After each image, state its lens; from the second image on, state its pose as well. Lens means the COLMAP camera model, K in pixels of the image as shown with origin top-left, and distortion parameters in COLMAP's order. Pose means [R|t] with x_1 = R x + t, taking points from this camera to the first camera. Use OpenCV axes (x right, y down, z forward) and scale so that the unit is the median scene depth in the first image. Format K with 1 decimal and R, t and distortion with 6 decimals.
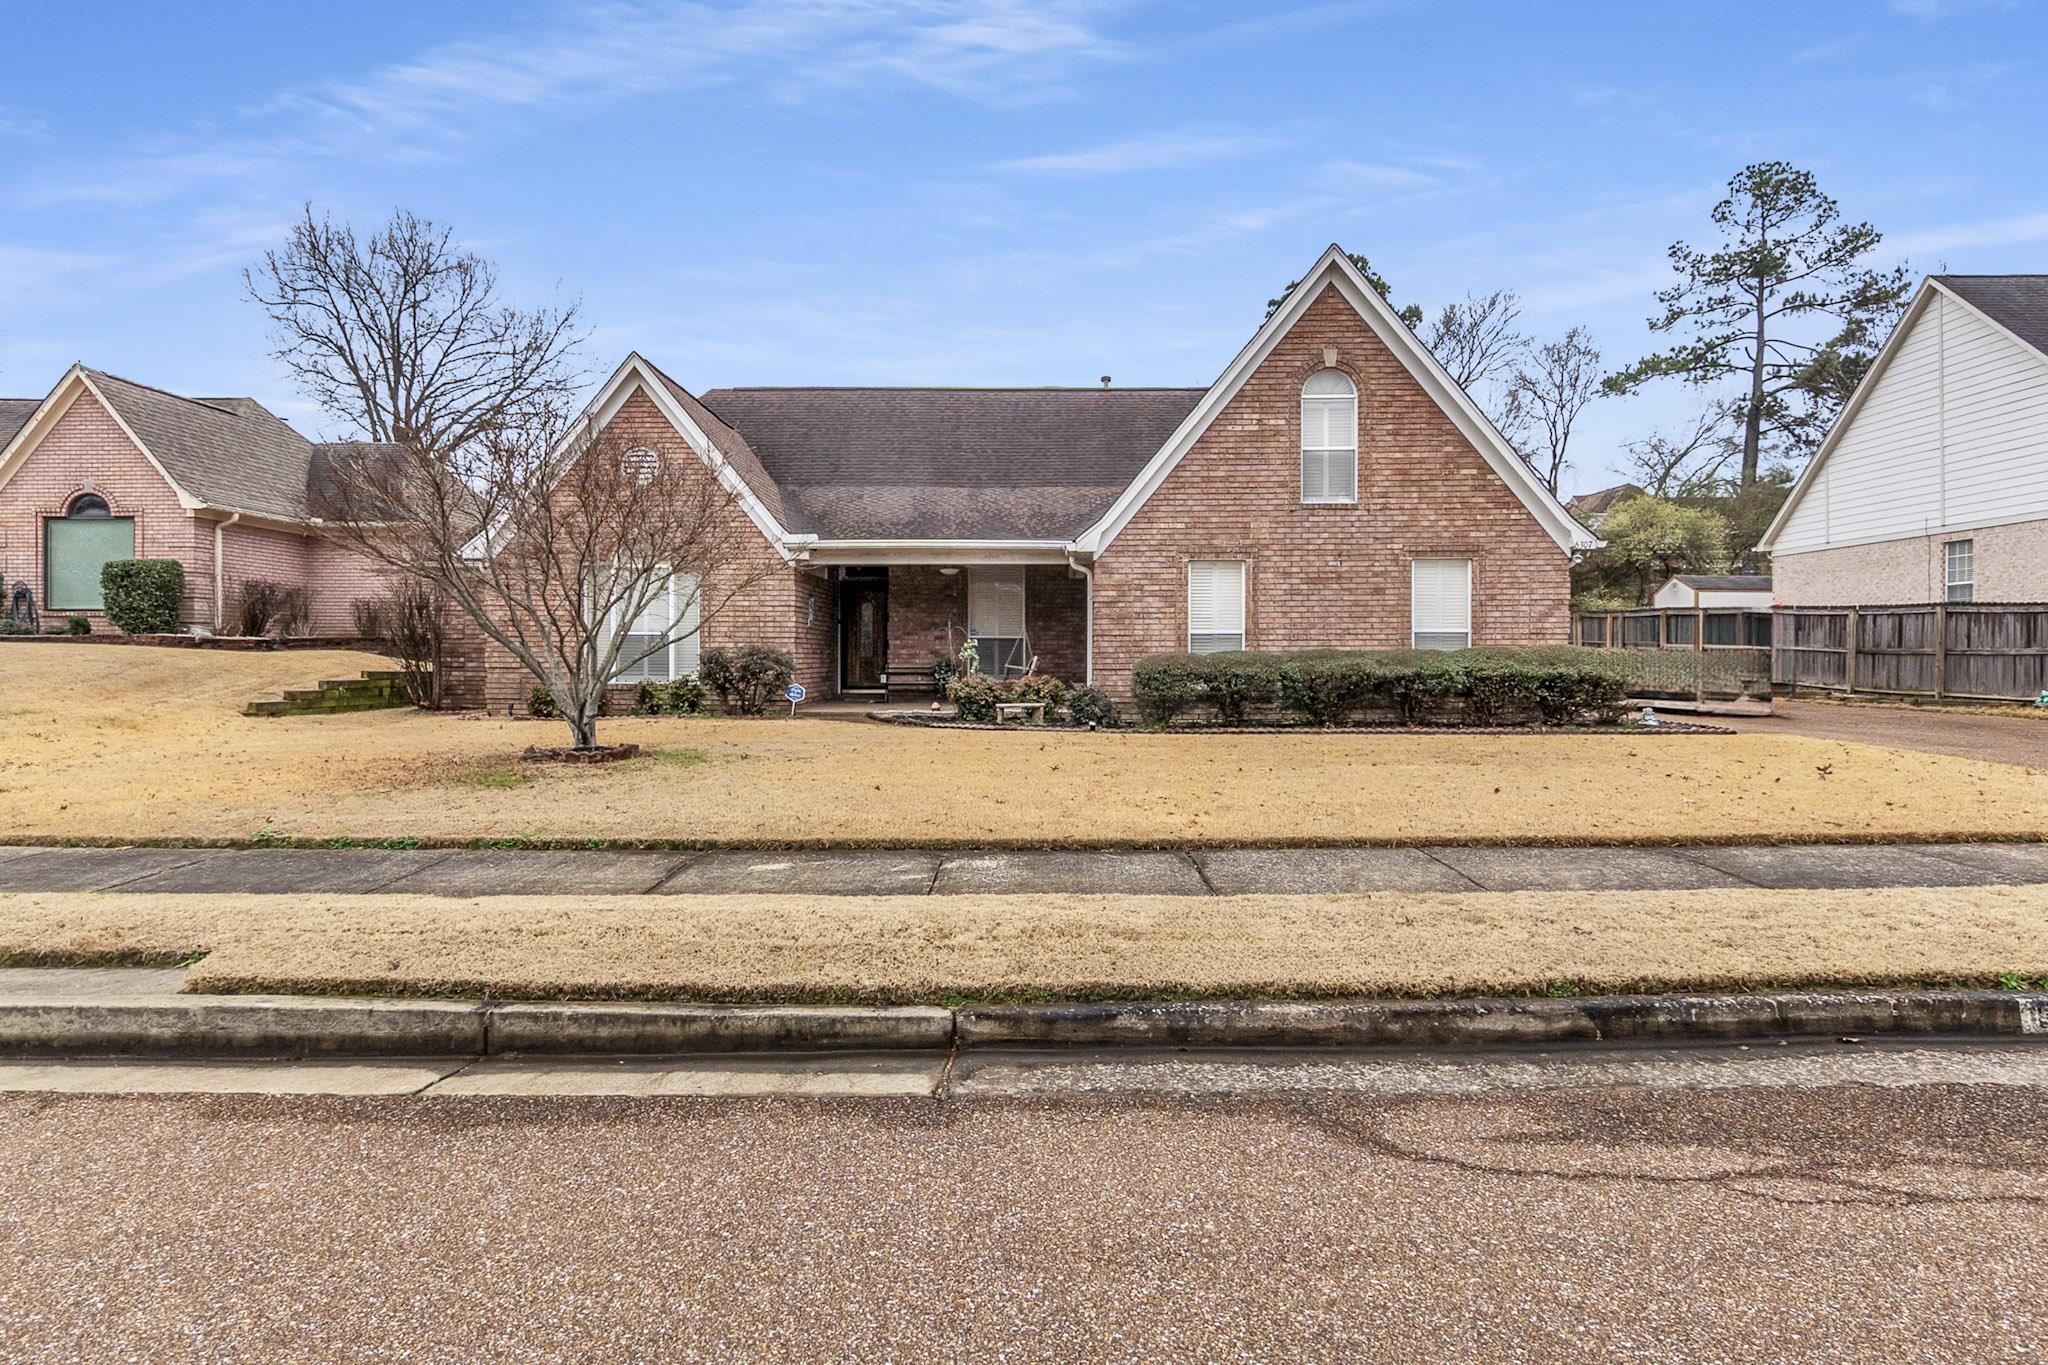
lens RADIAL K [[1117.9, 0, 1024.0], [0, 1117.9, 682.5], [0, 0, 1]] dist [0.019343, 0.000181]
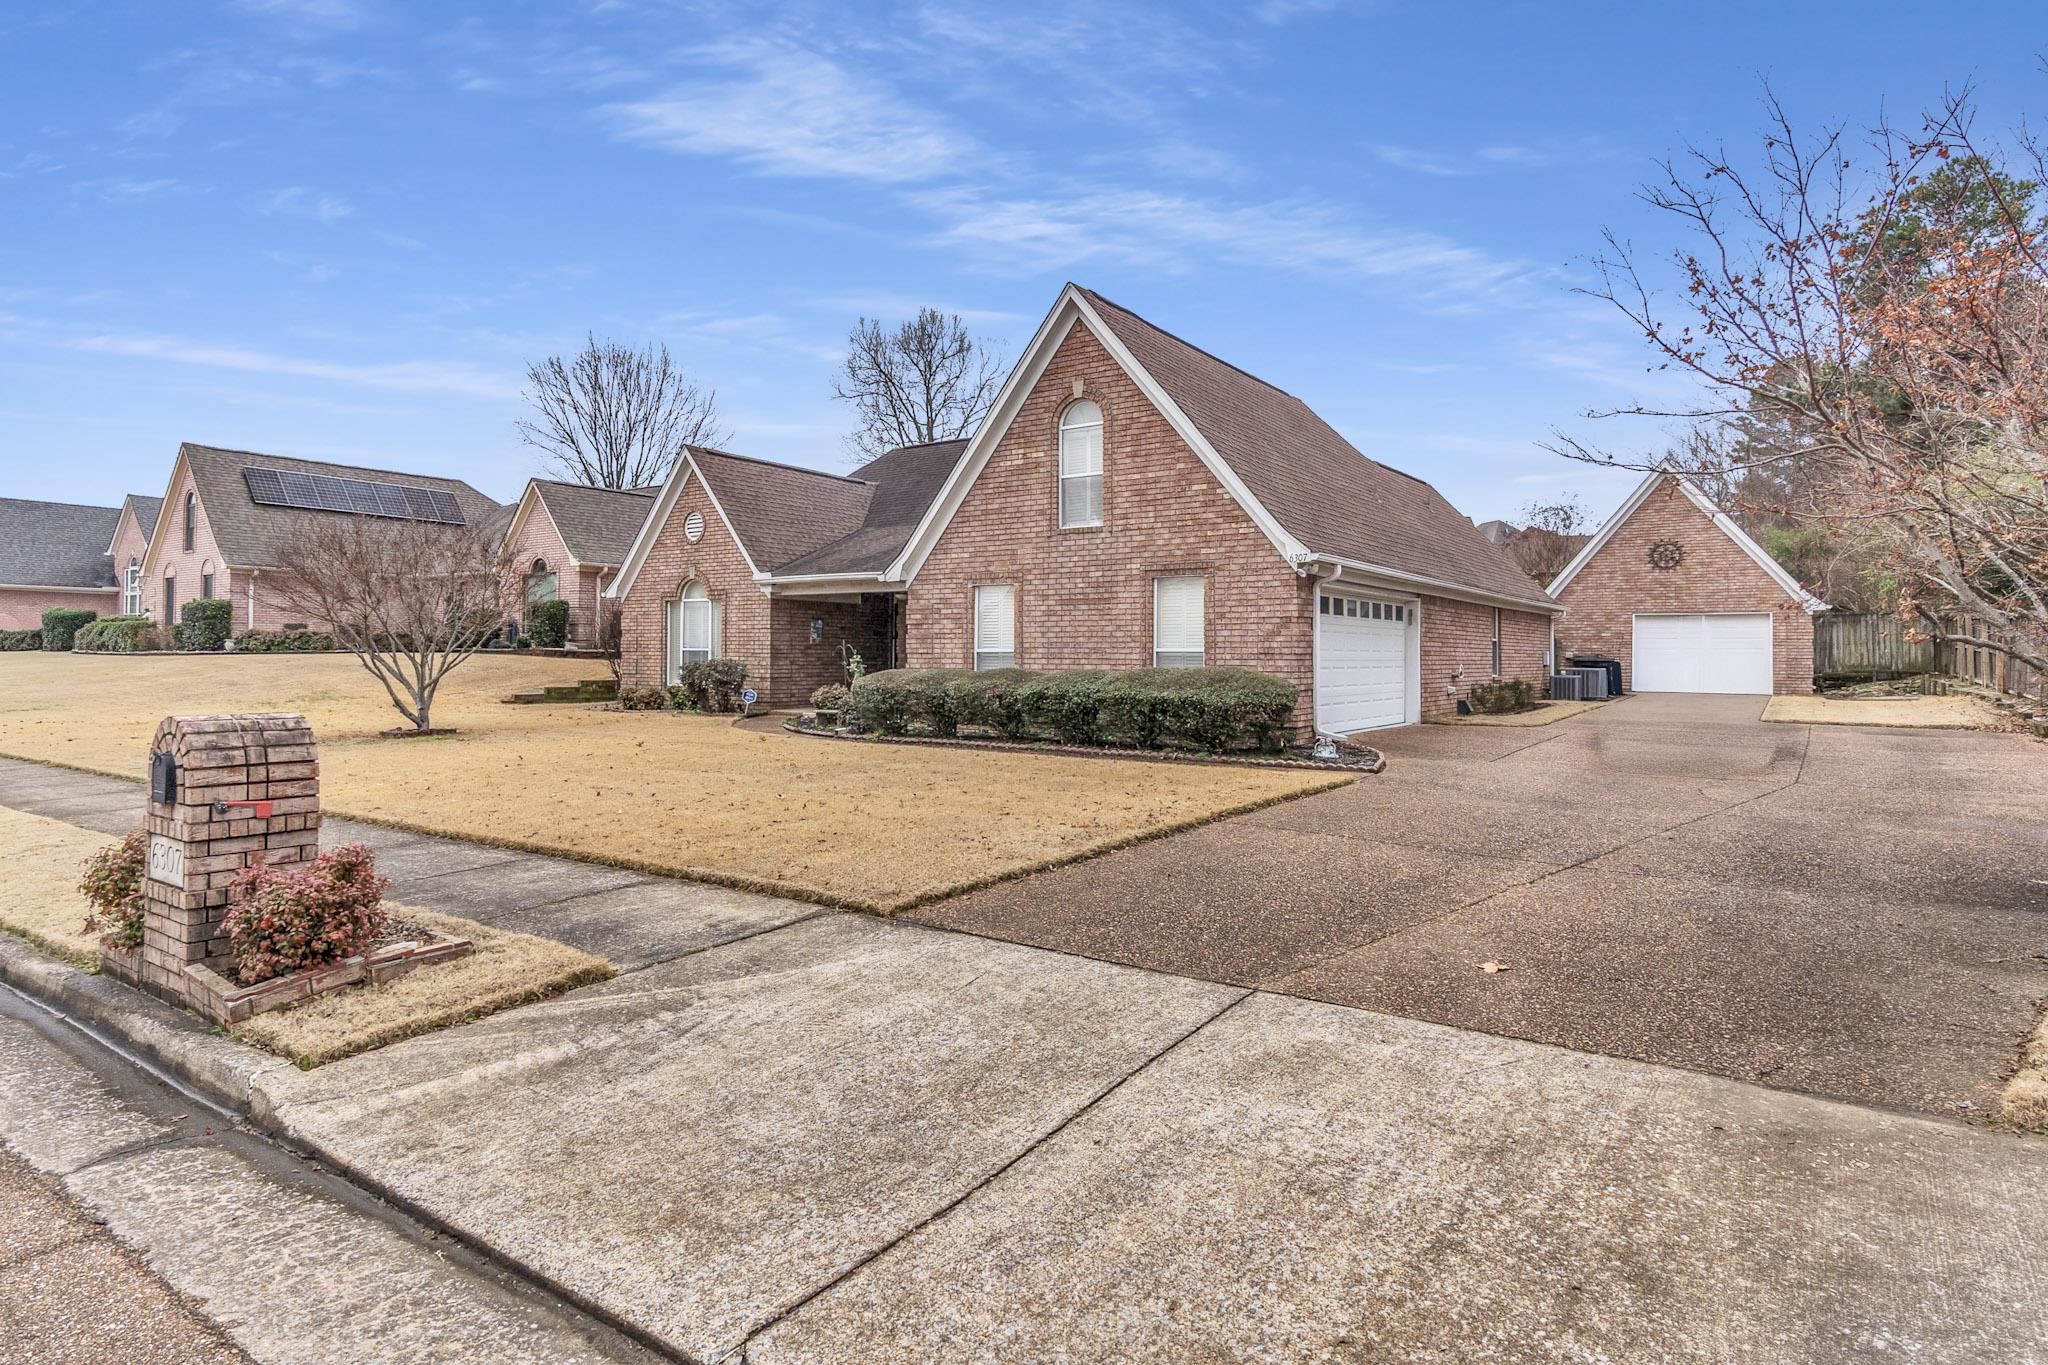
lens RADIAL K [[1108.9, 0, 1031.4], [0, 1108.9, 644.1], [0, 0, 1]] dist [-0.000029, -0.000167]
pose [[0.834519, -0.001161, -0.550978, 0.799415], [-0.017386, 0.999444, -0.028439, -0.021642], [0.550705, 0.033312, 0.834035, 0.120472]]
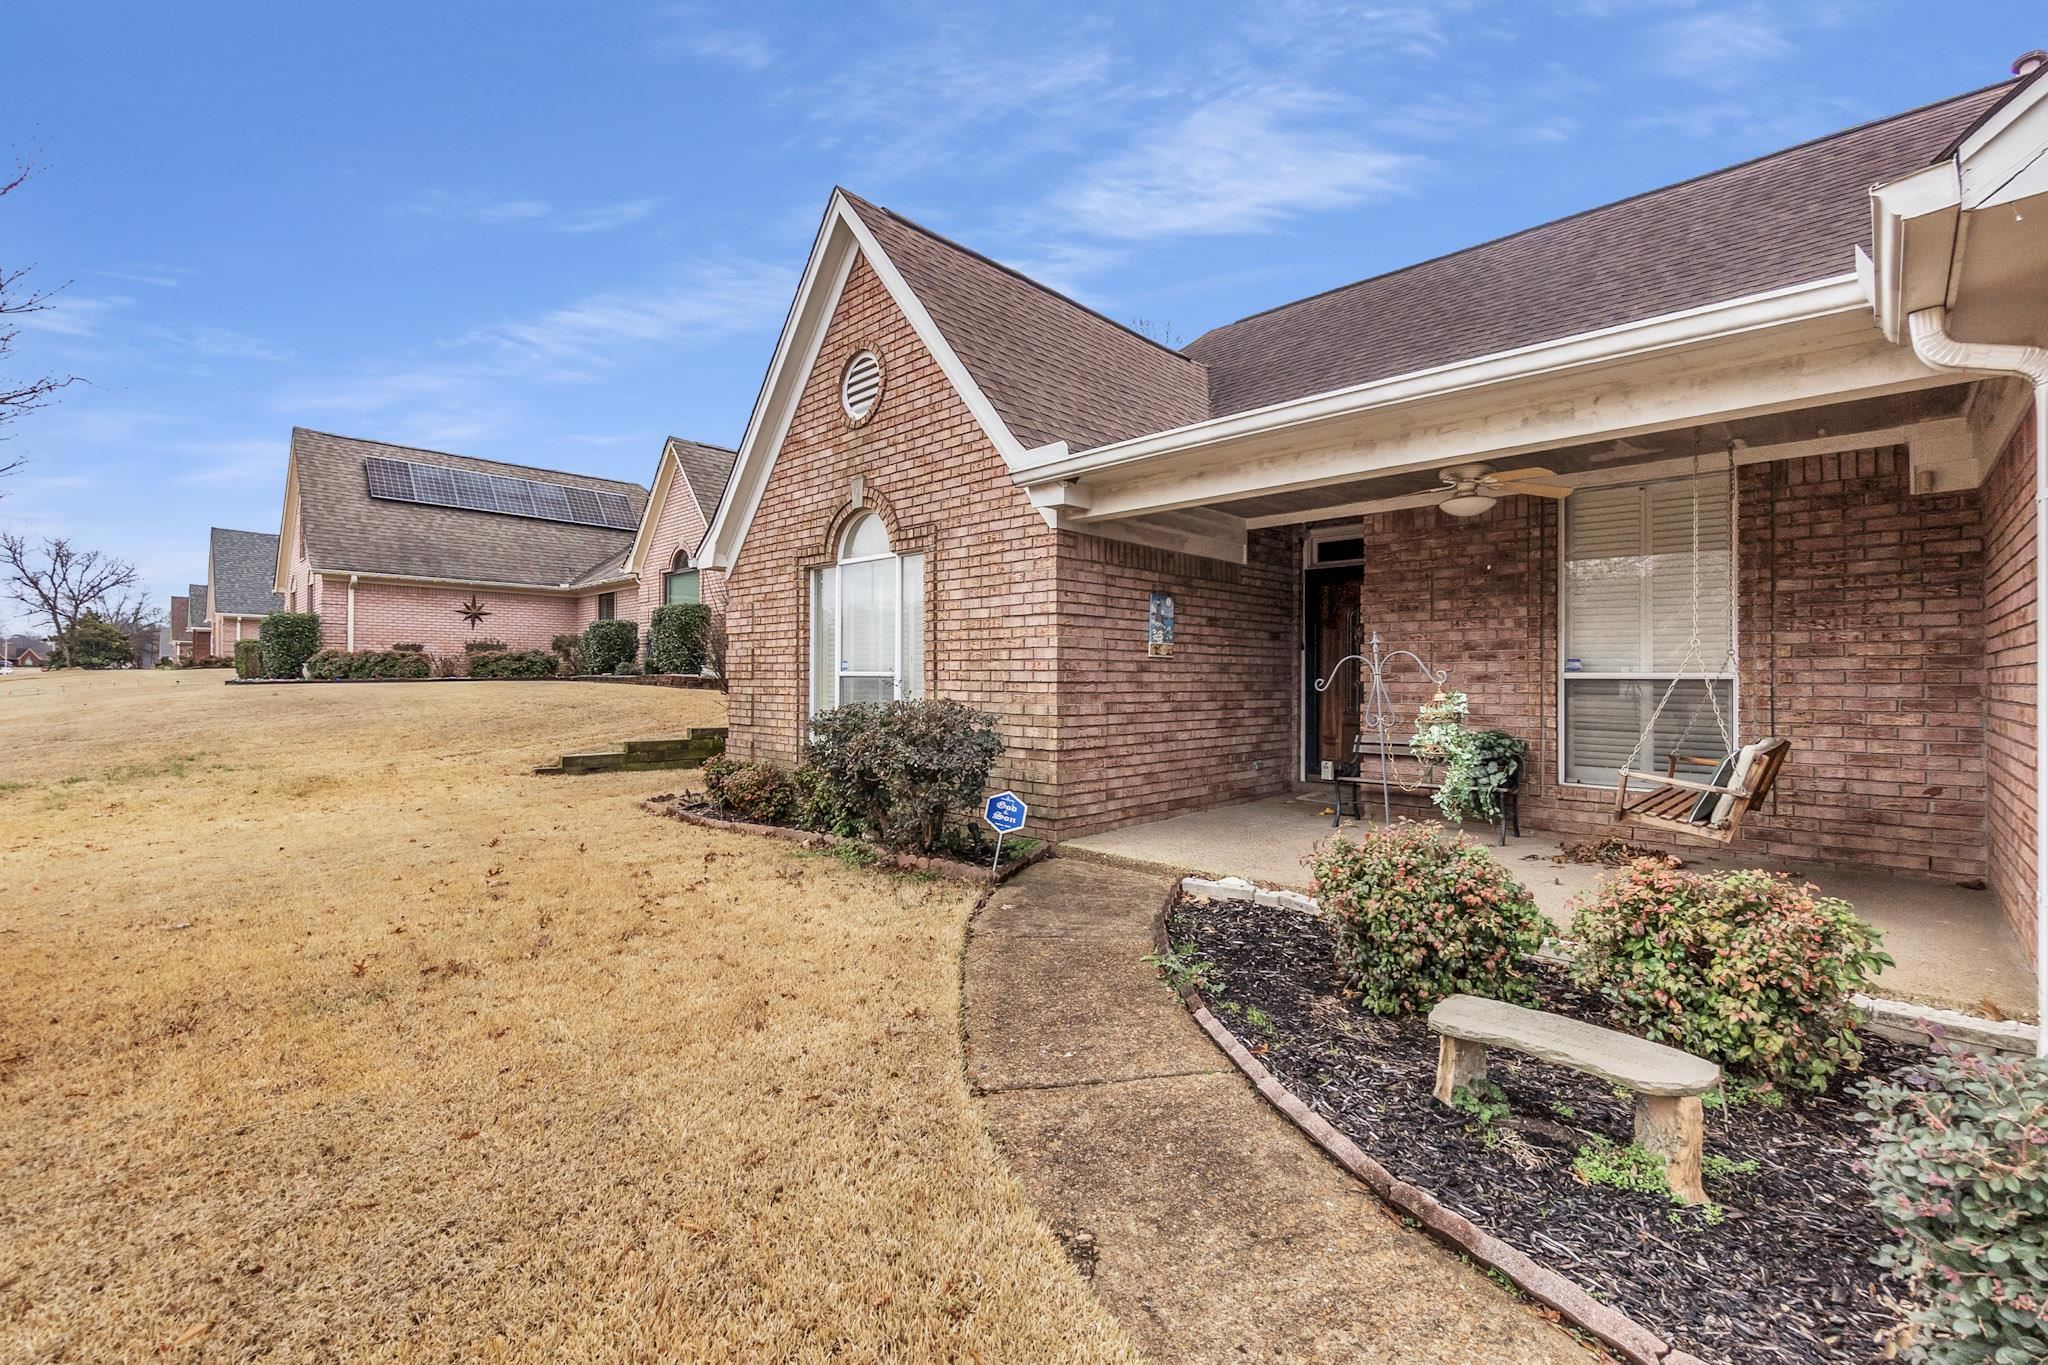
lens RADIAL K [[882.8, 0, 1024.0], [0, 882.8, 682.5], [0, 0, 1]] dist [-0.000183, -0.000001]
pose [[0.732516, 0.003331, -0.680742, 0.032054], [-0.018761, 0.999707, -0.015296, -0.037041], [0.680492, 0.023976, 0.732364, 0.789002]]
